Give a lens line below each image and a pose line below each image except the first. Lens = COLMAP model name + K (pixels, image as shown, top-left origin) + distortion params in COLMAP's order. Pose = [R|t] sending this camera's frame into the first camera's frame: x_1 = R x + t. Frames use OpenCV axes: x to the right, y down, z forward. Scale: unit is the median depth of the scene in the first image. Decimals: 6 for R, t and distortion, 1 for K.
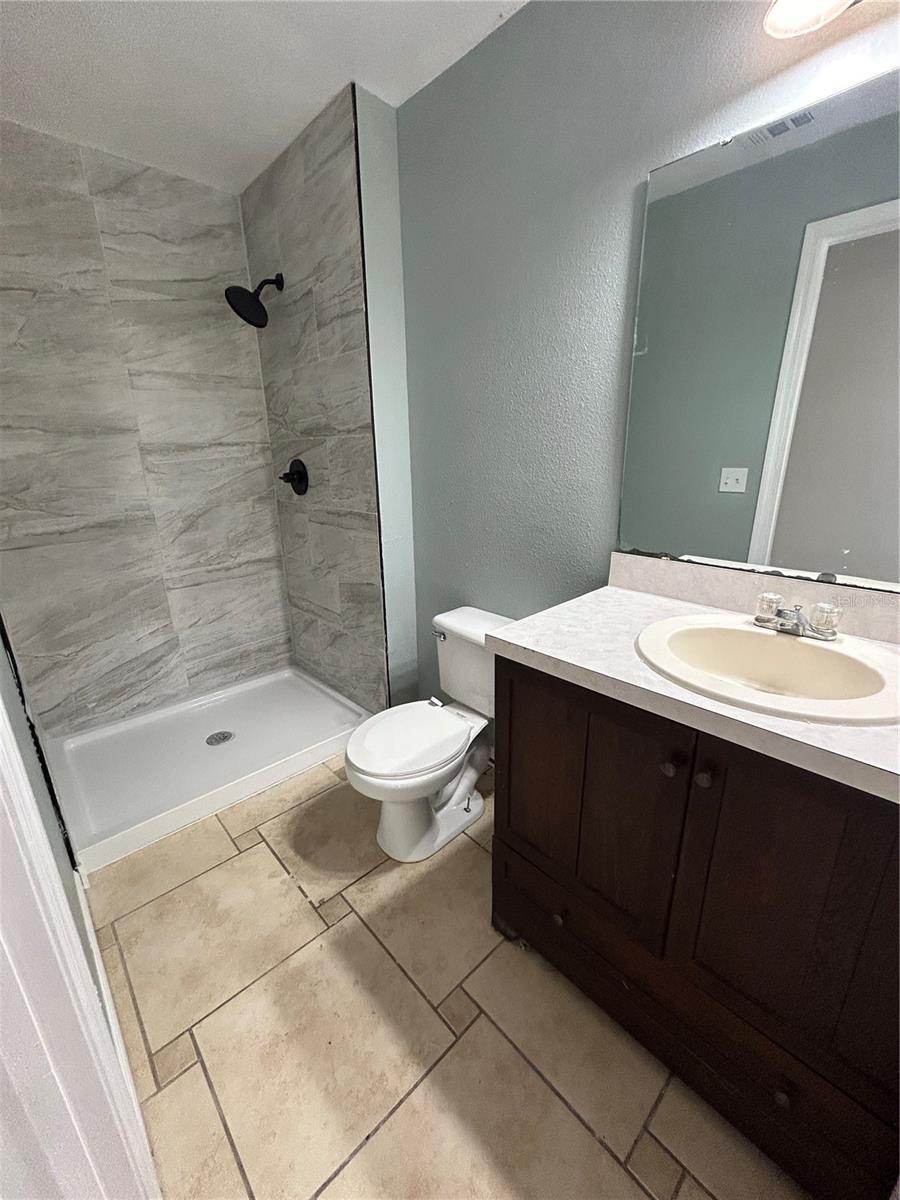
lens RADIAL K [[482.9, 0, 449.3], [0, 482.9, 605.4], [0, 0, 1]] dist [-0.002410, 0.001196]
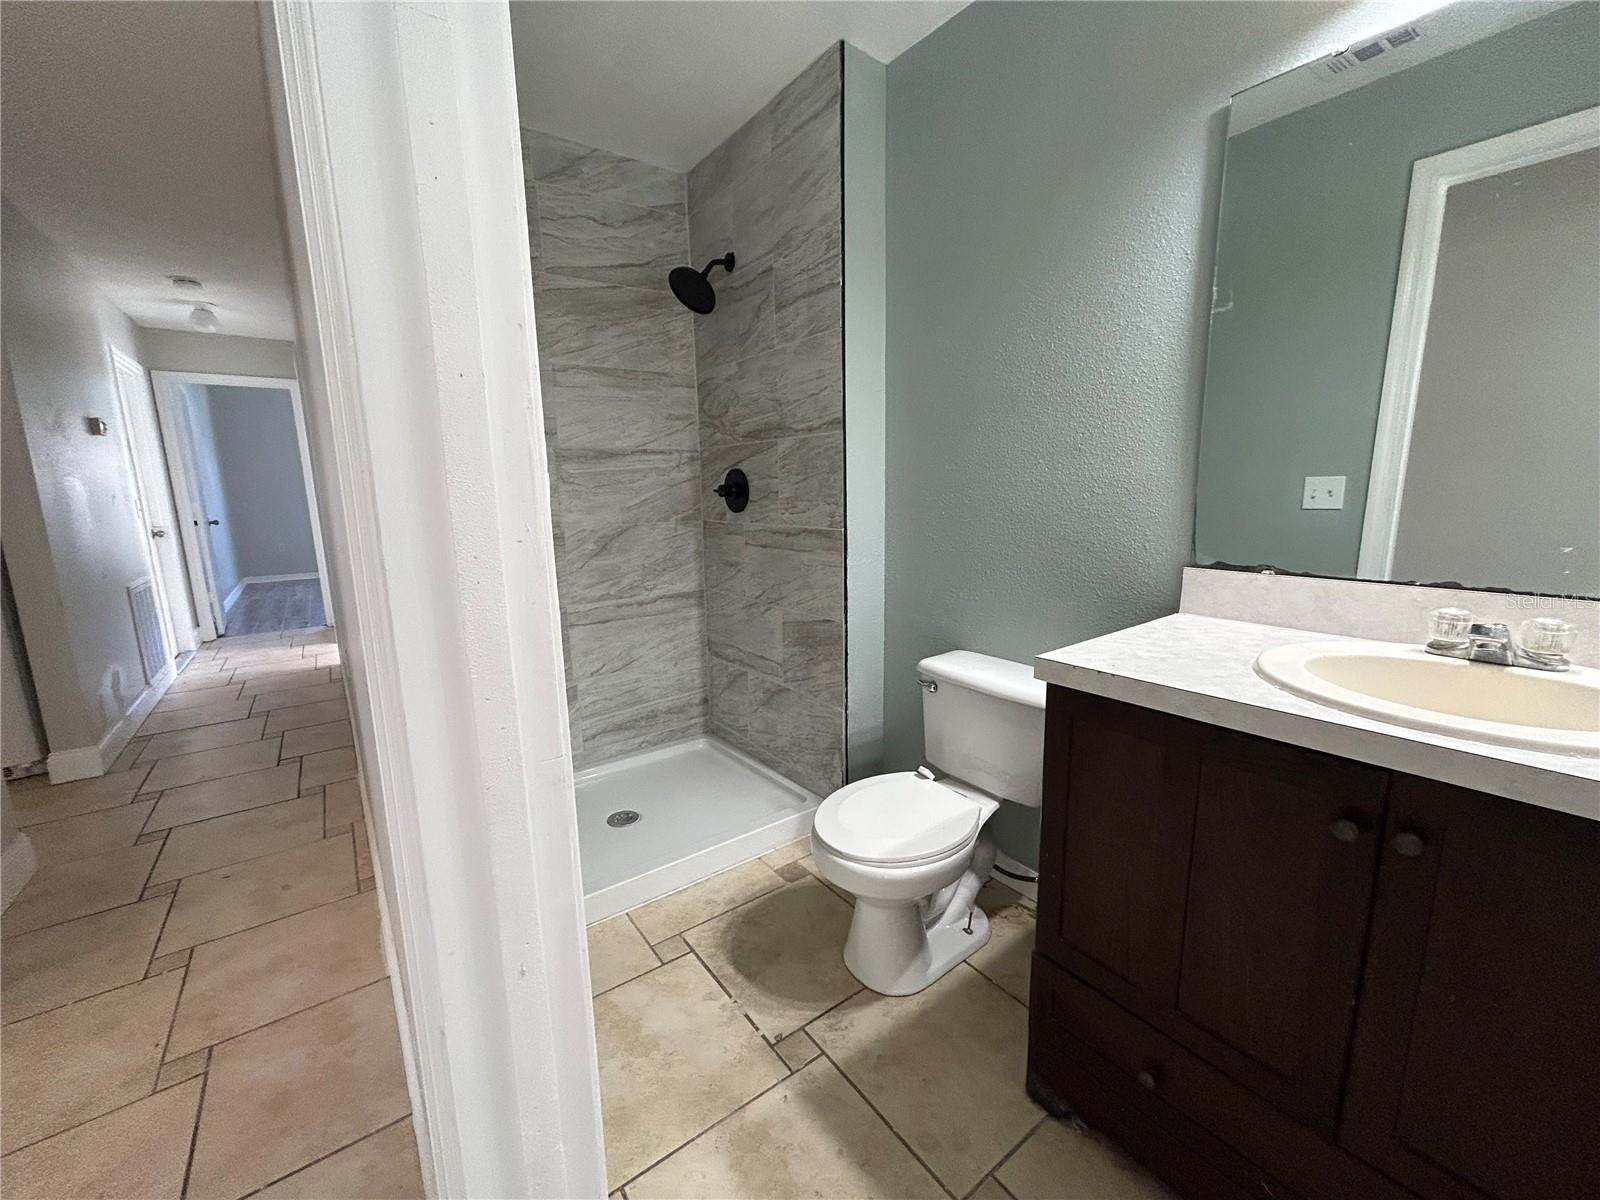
lens RADIAL K [[643.8, 0, 807.1], [0, 643.8, 600.2], [0, 0, 1]] dist [-0.002410, 0.001196]
pose [[0.993176, 0.017636, -0.115283, -0.096844], [-0.032006, 0.991765, -0.124011, 0.063212], [0.112147, 0.126854, 0.985561, -0.025603]]
